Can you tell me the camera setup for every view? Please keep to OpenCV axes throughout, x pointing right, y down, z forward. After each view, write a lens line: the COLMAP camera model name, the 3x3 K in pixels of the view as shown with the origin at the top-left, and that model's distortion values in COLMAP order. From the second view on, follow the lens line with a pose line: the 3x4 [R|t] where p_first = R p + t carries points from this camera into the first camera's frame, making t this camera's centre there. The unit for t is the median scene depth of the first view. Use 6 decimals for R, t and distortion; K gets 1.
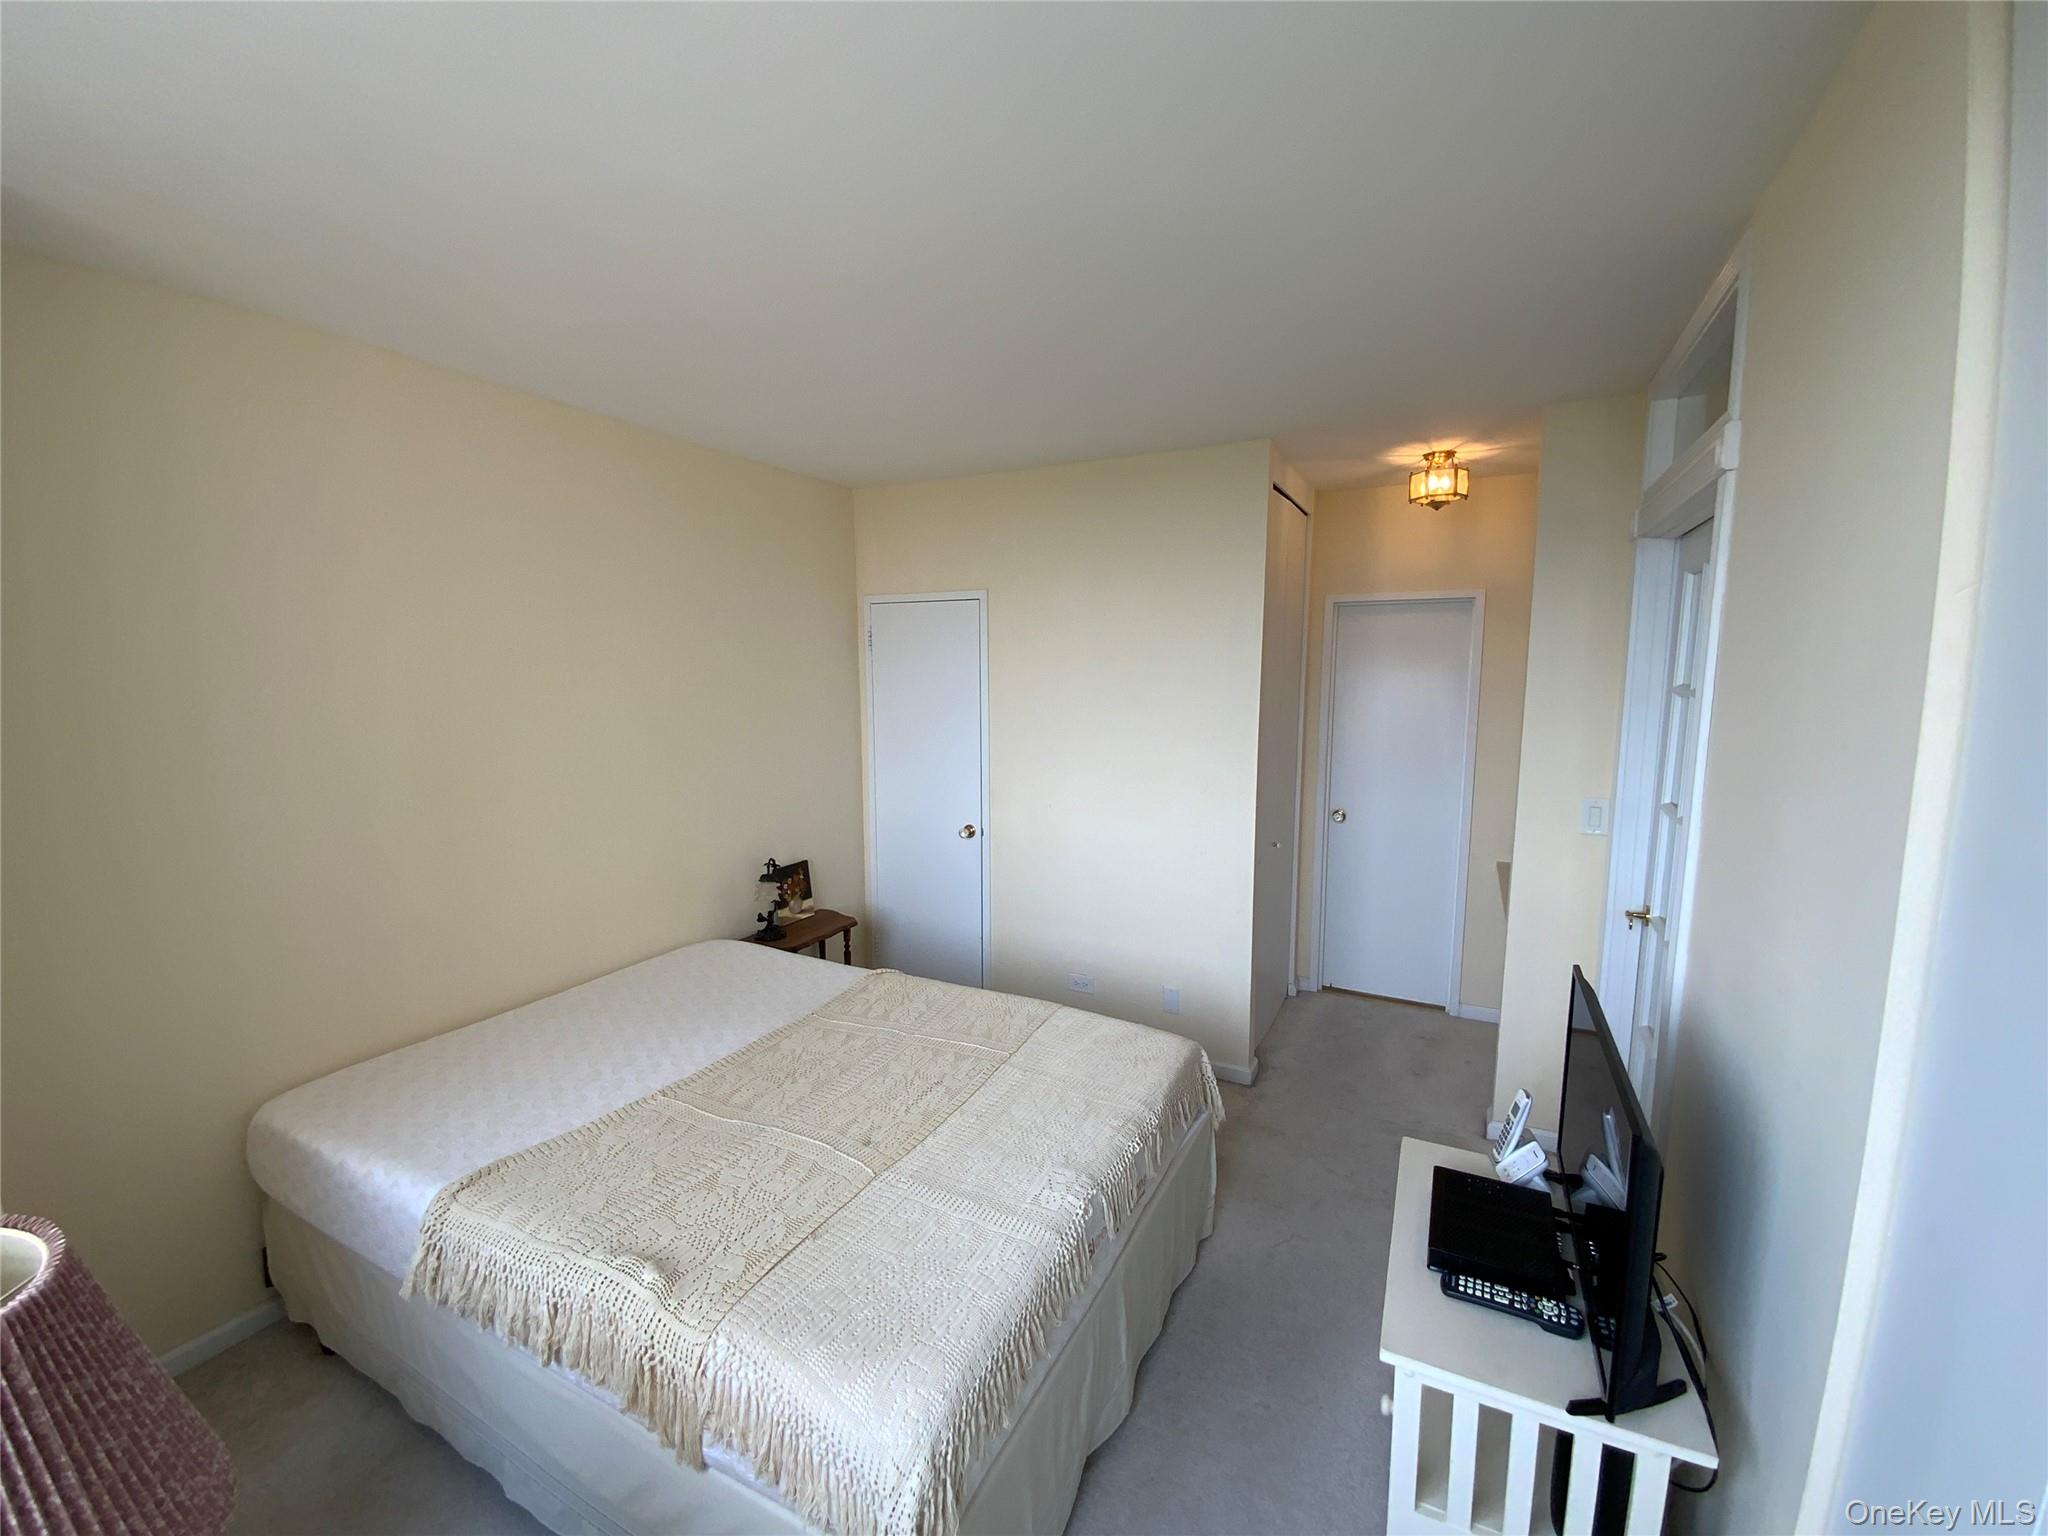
lens RADIAL K [[829.2, 0, 1033.1], [0, 829.2, 773.3], [0, 0, 1]] dist [0.002759, -0.009043]
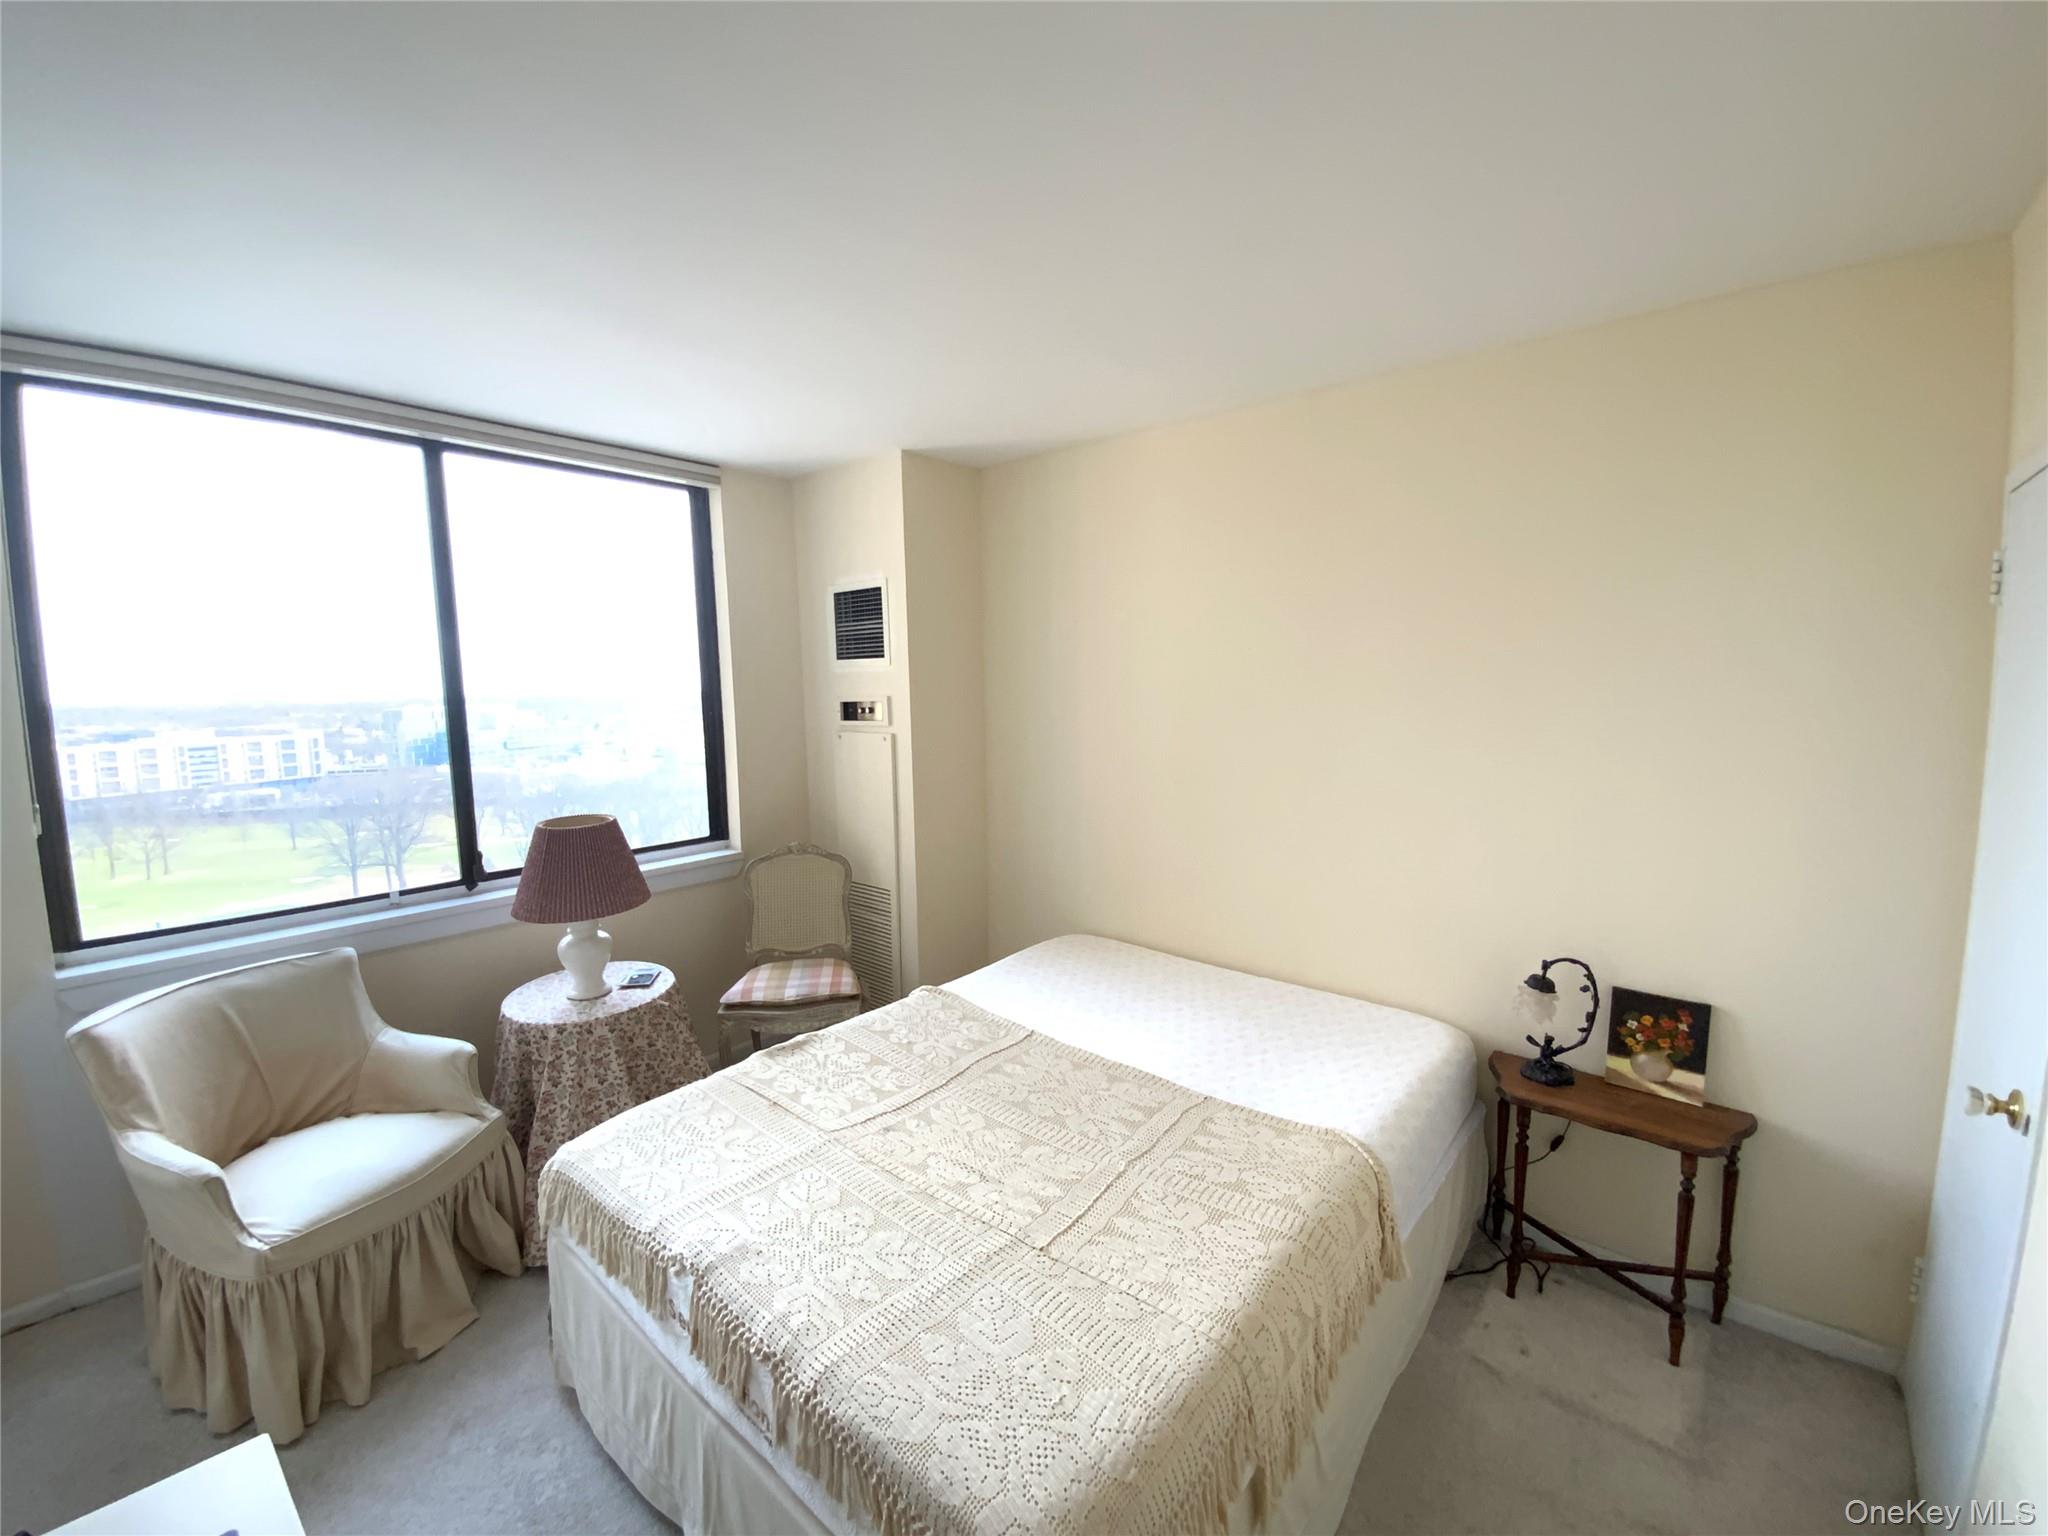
lens RADIAL K [[829.2, 0, 1028.4], [0, 829.2, 756.8], [0, 0, 1]] dist [0.002759, -0.009043]
pose [[-0.241661, 0.097243, -0.965476, 0.538819], [-0.106314, 0.986323, 0.125954, -0.122478], [0.964519, 0.133081, -0.228017, 1.017924]]
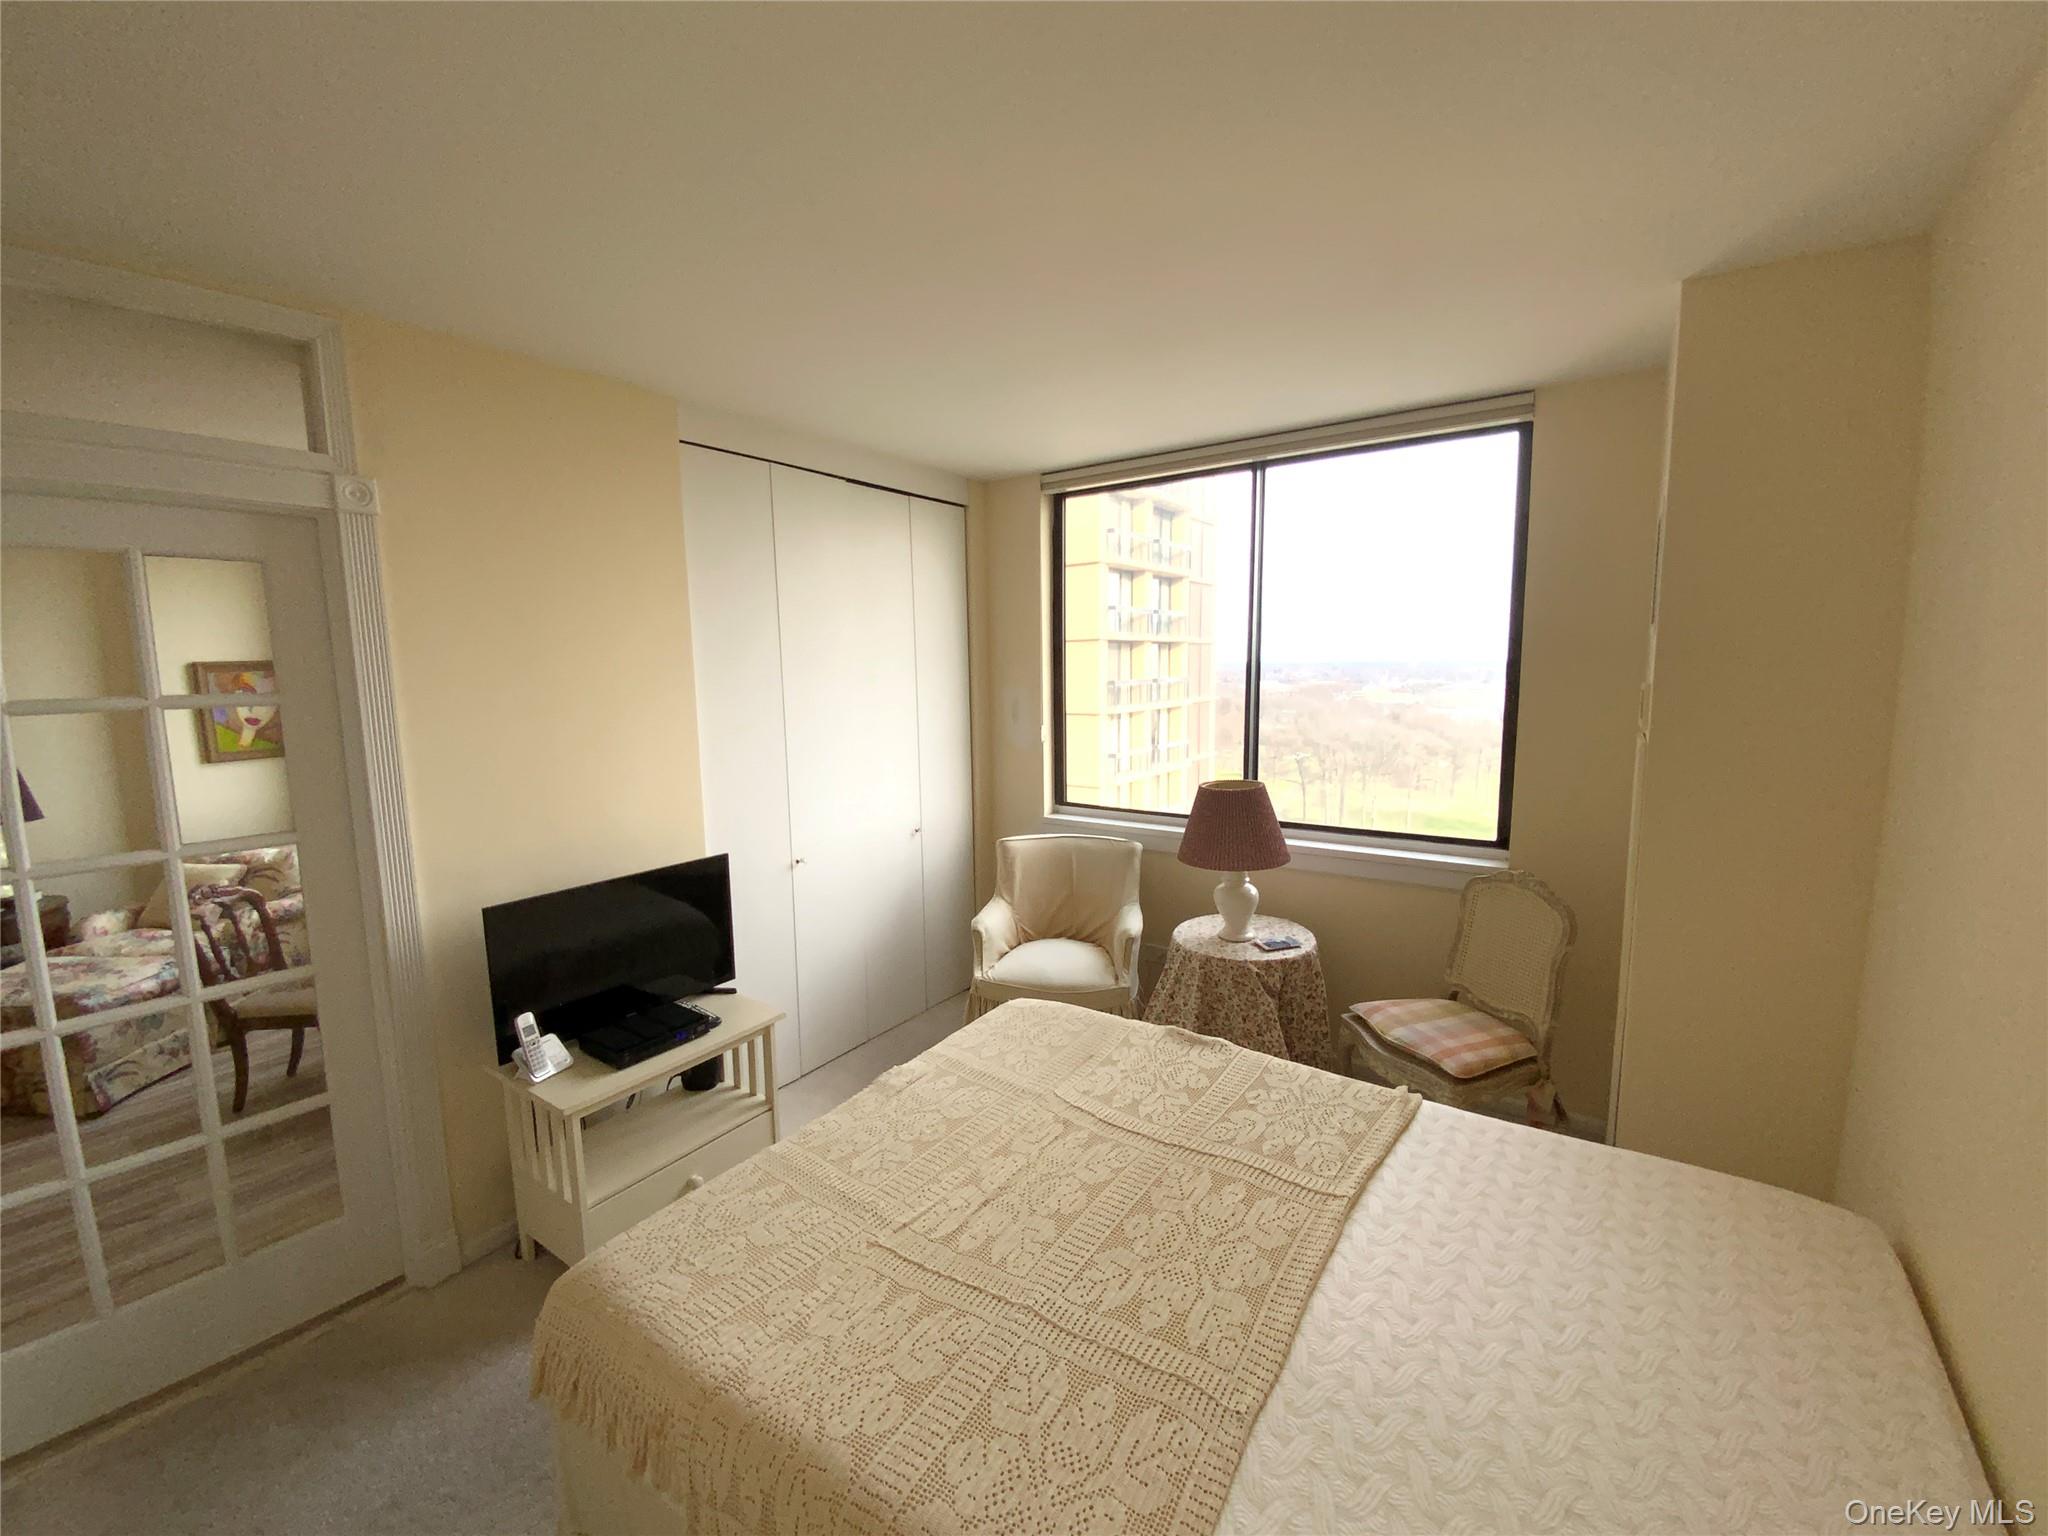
lens RADIAL K [[829.2, 0, 1021.1], [0, 829.2, 755.1], [0, 0, 1]] dist [0.002759, -0.009043]
pose [[-0.990472, -0.003889, 0.137661, -0.212476], [0.029855, 0.969767, 0.242201, -0.192043], [-0.134441, 0.244003, -0.960410, 1.431689]]
